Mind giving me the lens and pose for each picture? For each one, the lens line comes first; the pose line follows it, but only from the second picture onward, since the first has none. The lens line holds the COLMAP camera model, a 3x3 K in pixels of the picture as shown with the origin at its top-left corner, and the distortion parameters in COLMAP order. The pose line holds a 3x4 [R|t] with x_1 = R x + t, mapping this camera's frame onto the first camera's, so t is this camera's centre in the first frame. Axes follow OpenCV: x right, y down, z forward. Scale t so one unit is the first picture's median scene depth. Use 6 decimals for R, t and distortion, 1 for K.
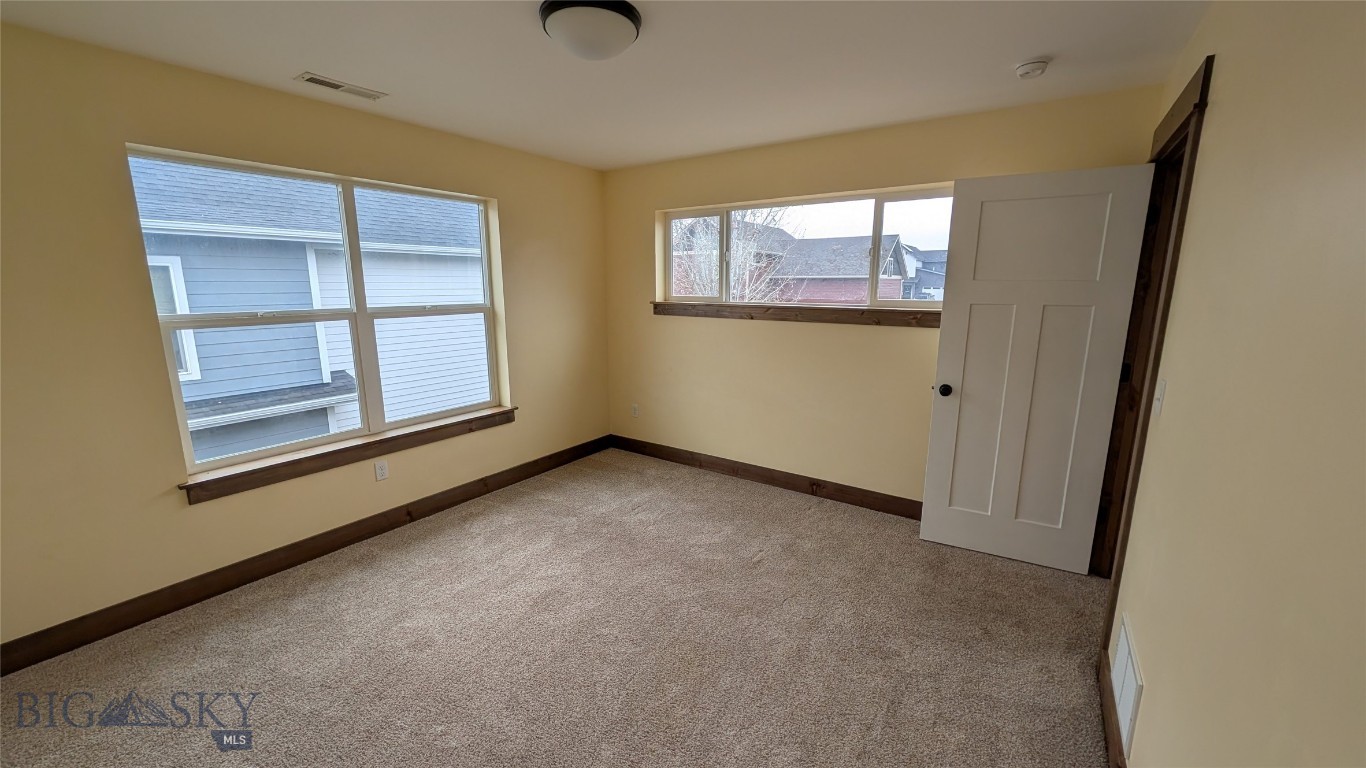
lens RADIAL K [[518.0, 0, 683.0], [0, 518.0, 384.0], [0, 0, 1]] dist [-0.001067, -0.000083]
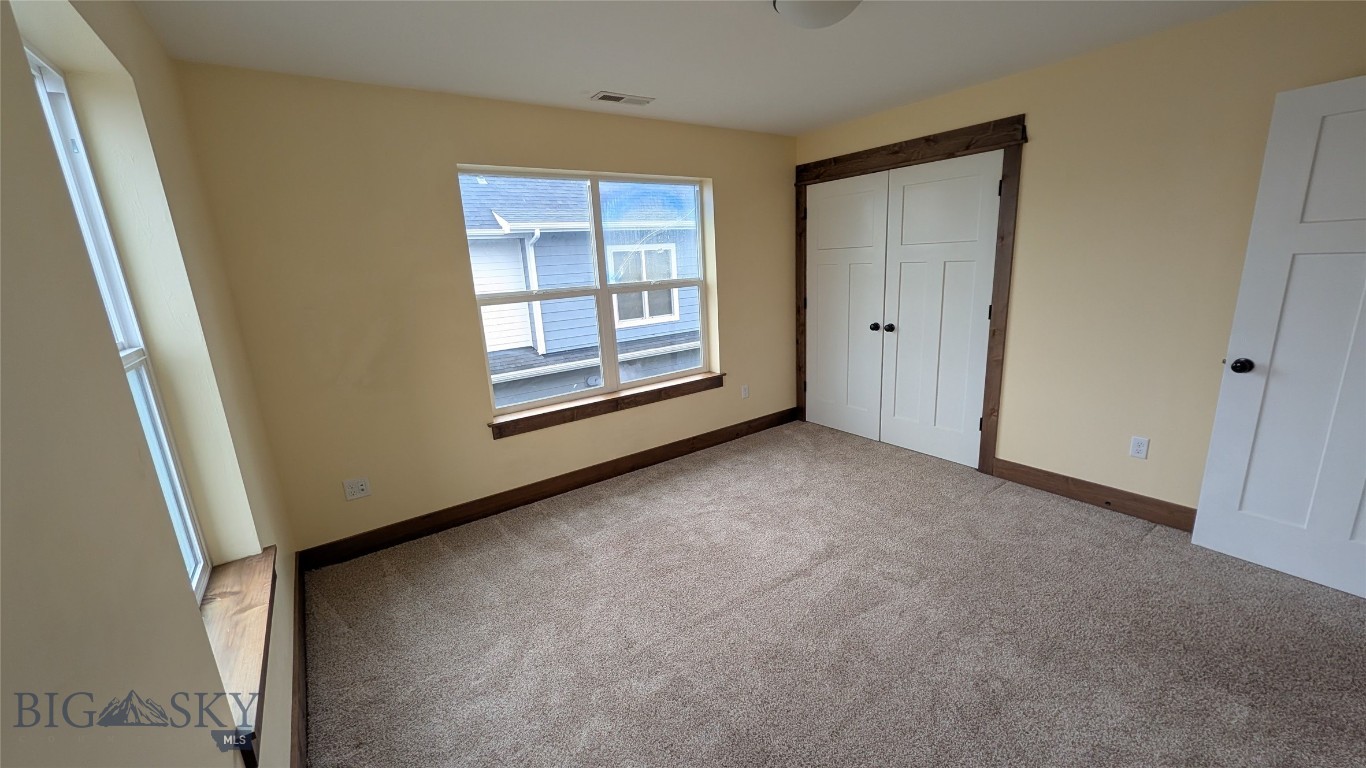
lens RADIAL K [[523.2, 0, 684.1], [0, 523.2, 383.4], [0, 0, 1]] dist [0.000758, -0.000235]
pose [[0.941715, 0.030215, -0.335053, -0.057363], [-0.013646, 0.998569, 0.051699, 0.015997], [0.336136, -0.044114, 0.940780, -0.082865]]
